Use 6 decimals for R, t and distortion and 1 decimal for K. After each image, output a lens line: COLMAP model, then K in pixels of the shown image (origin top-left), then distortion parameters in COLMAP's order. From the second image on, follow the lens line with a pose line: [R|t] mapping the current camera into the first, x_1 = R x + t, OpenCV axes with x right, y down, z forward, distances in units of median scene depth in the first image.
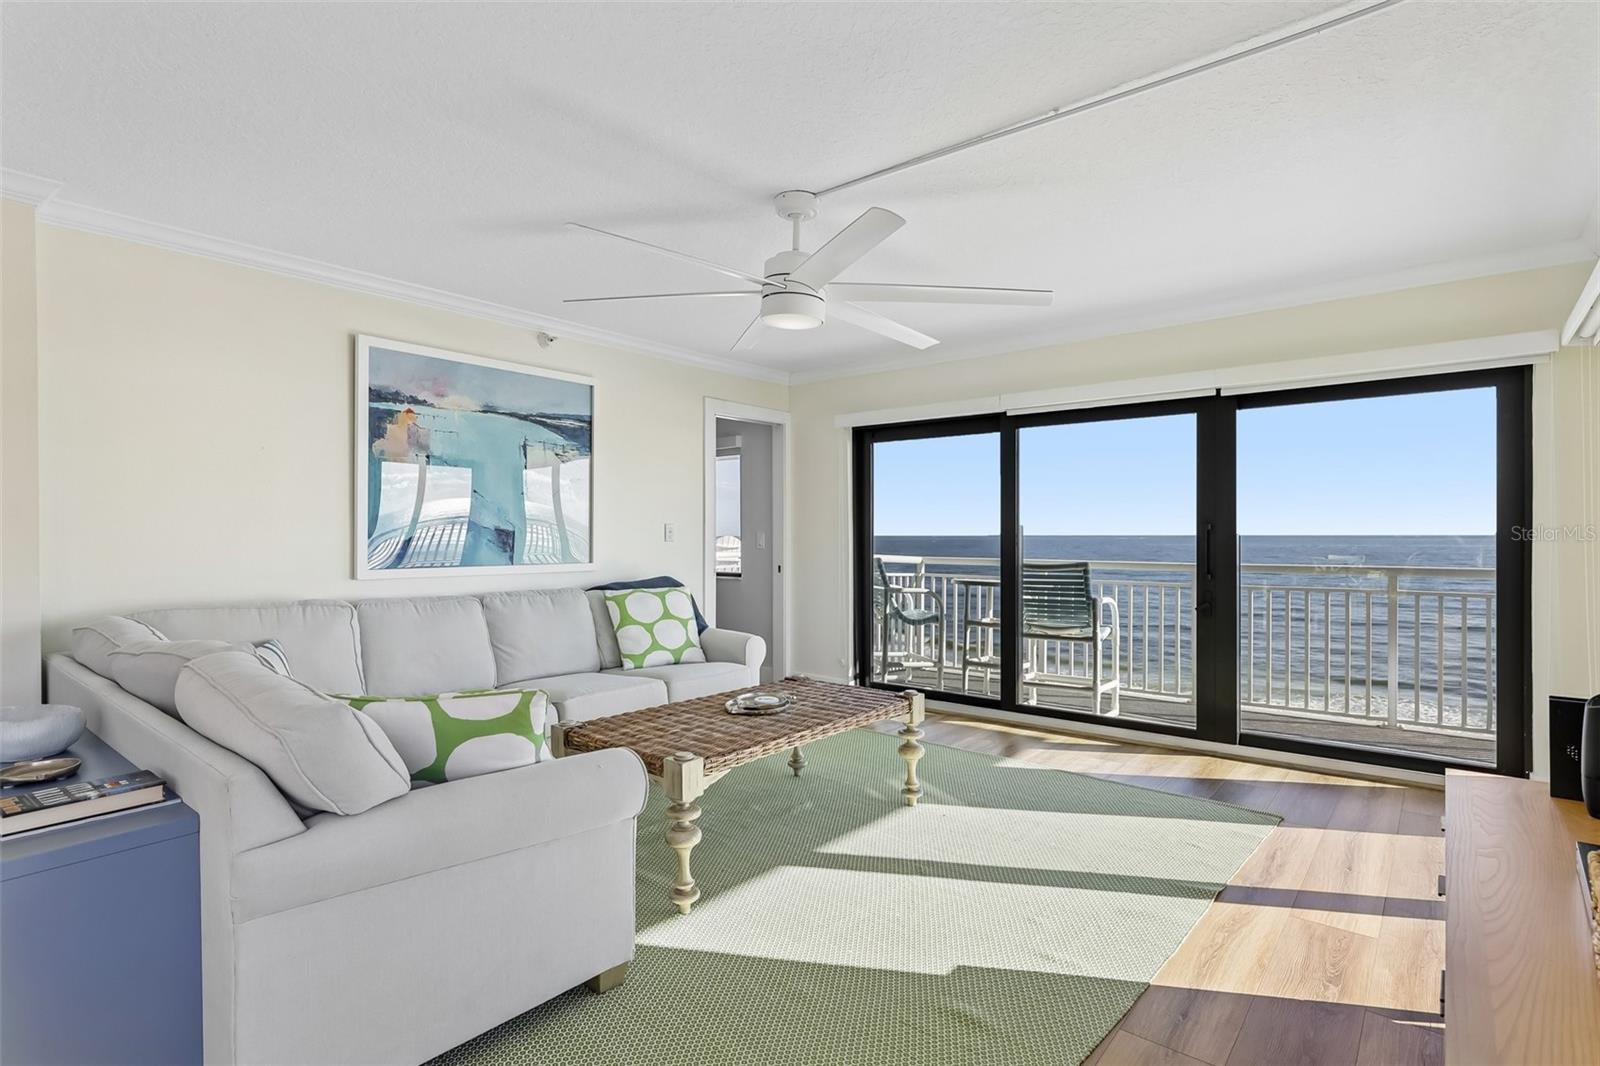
lens RADIAL K [[779.1, 0, 790.9], [0, 779.1, 545.7], [0, 0, 1]] dist [-0.003327, -0.000740]
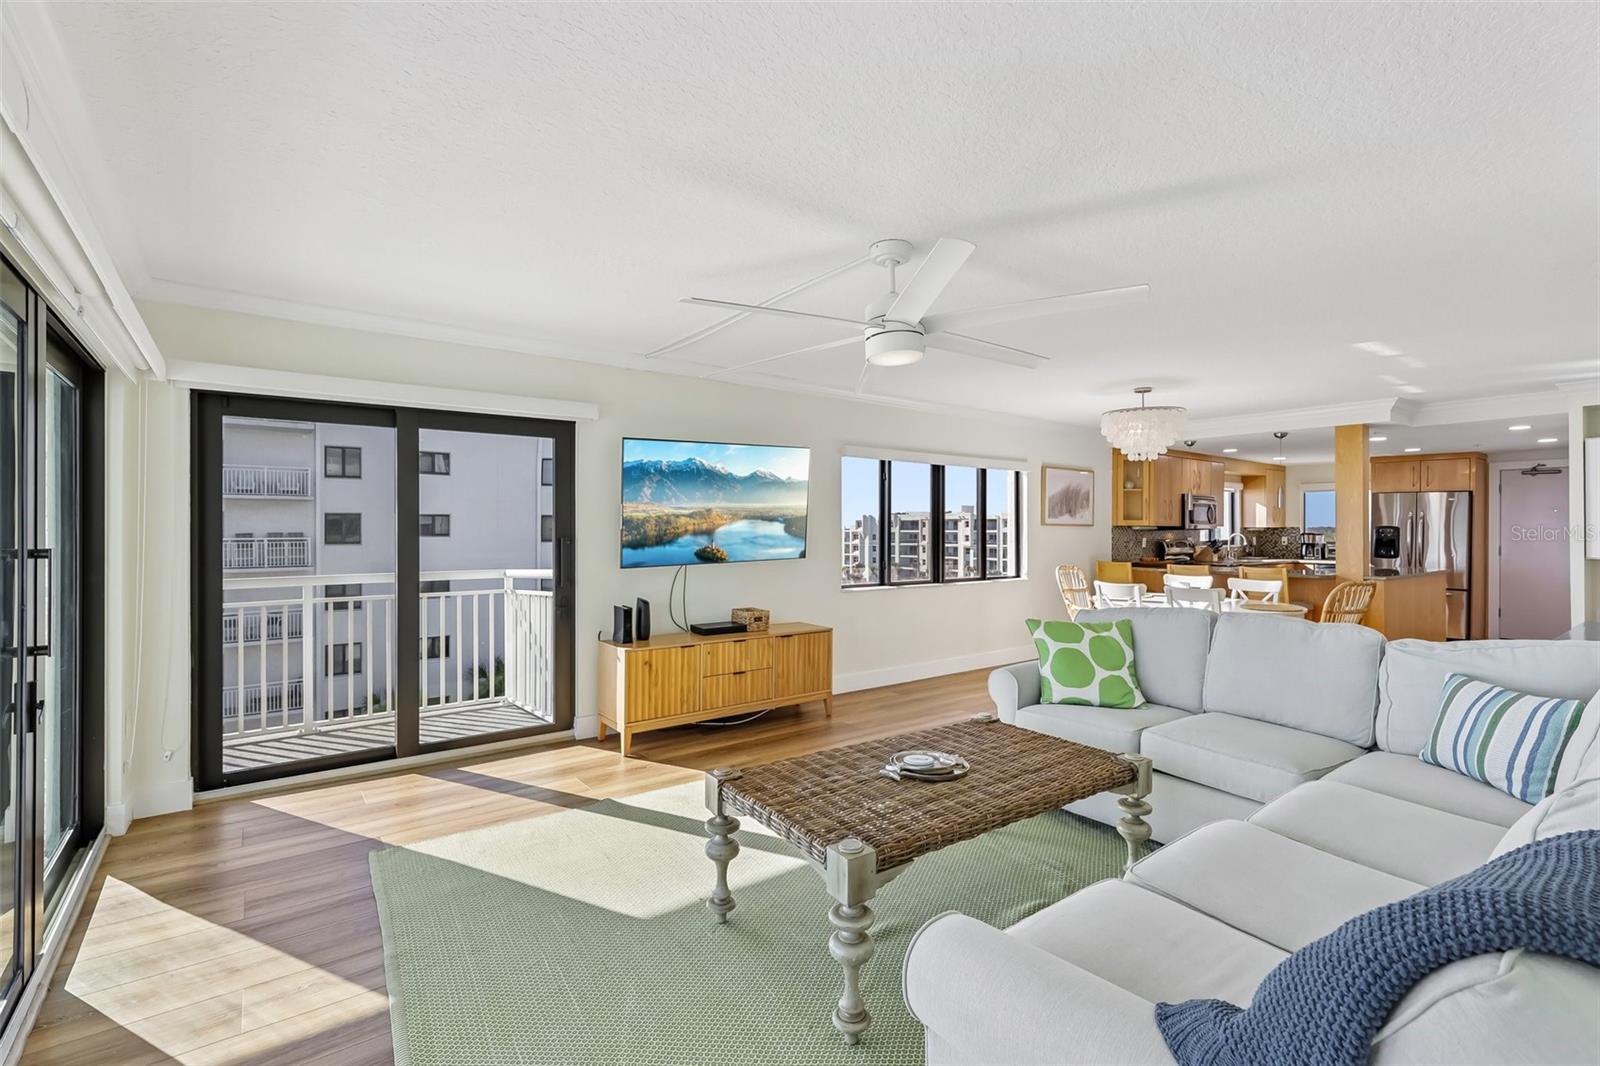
lens RADIAL K [[720.7, 0, 796.3], [0, 720.7, 529.2], [0, 0, 1]] dist [-0.002653, -0.000680]
pose [[-0.975001, 0.000374, 0.222200, -0.060375], [0.004417, 0.999834, 0.017699, -0.048945], [-0.222157, 0.018238, -0.974840, 1.449651]]
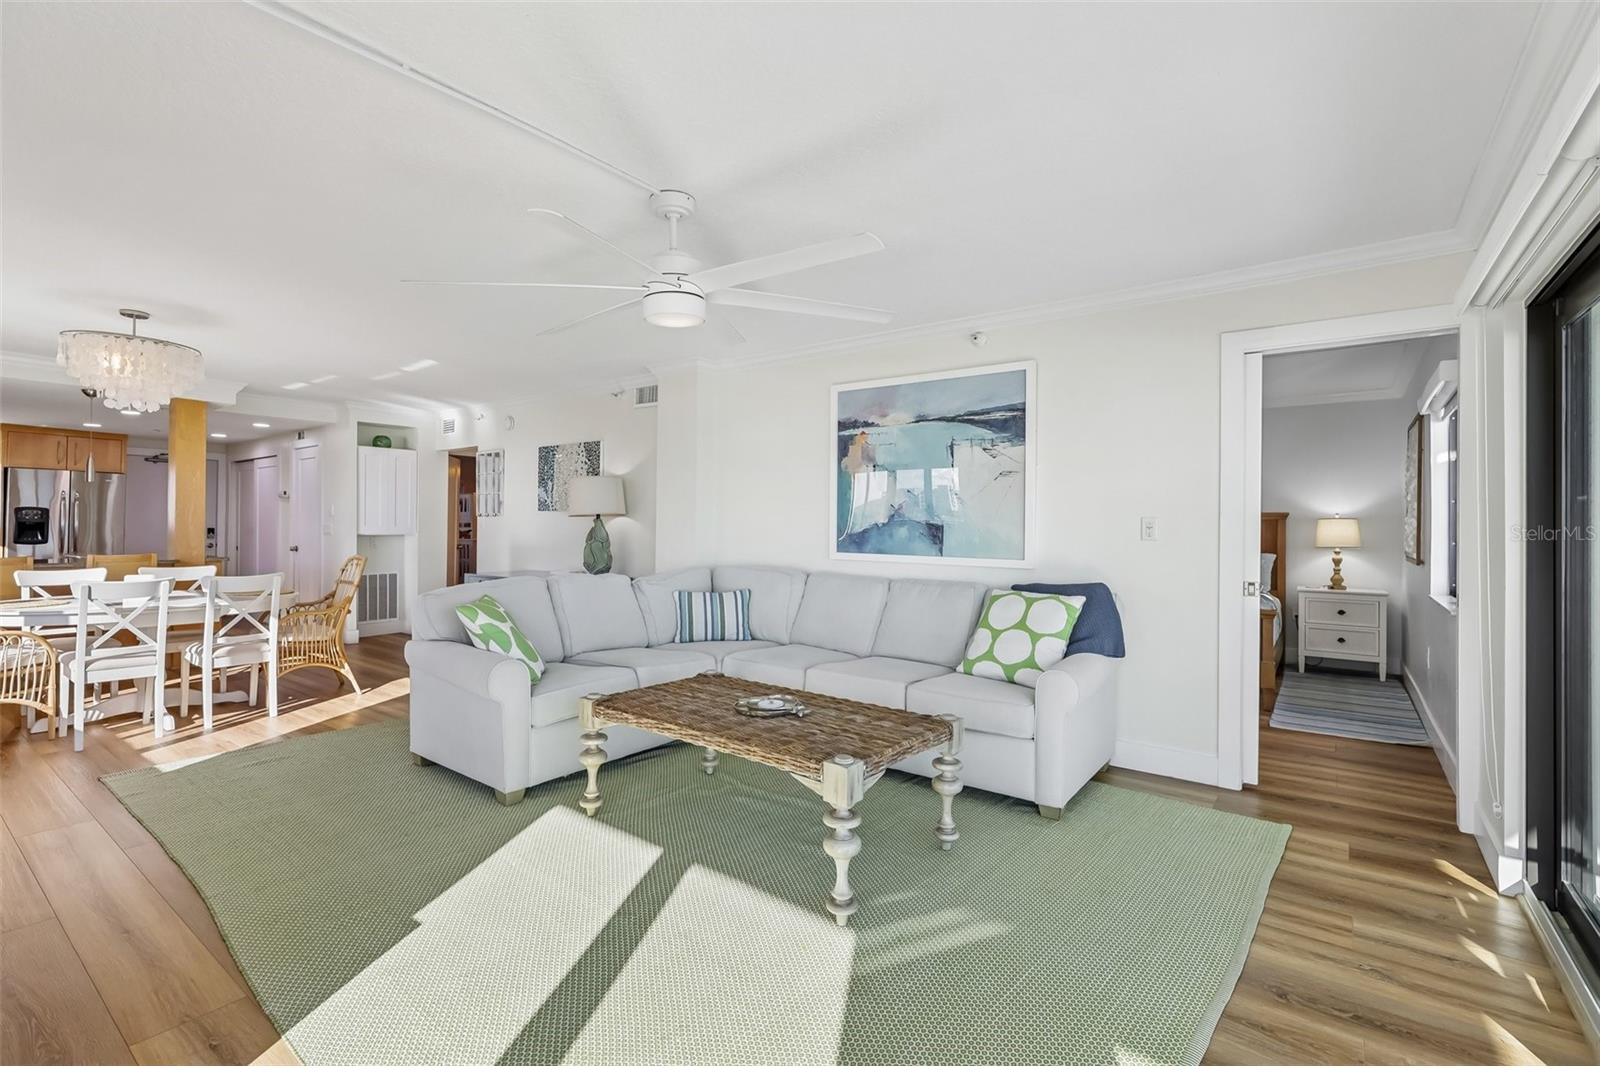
lens RADIAL K [[720.7, 0, 798.7], [0, 720.7, 517.7], [0, 0, 1]] dist [-0.002653, -0.000680]
pose [[0.055743, -0.009805, -0.998397, 0.689126], [-0.026233, 0.999592, -0.011281, -0.013816], [0.998100, 0.026820, 0.055463, 0.802436]]
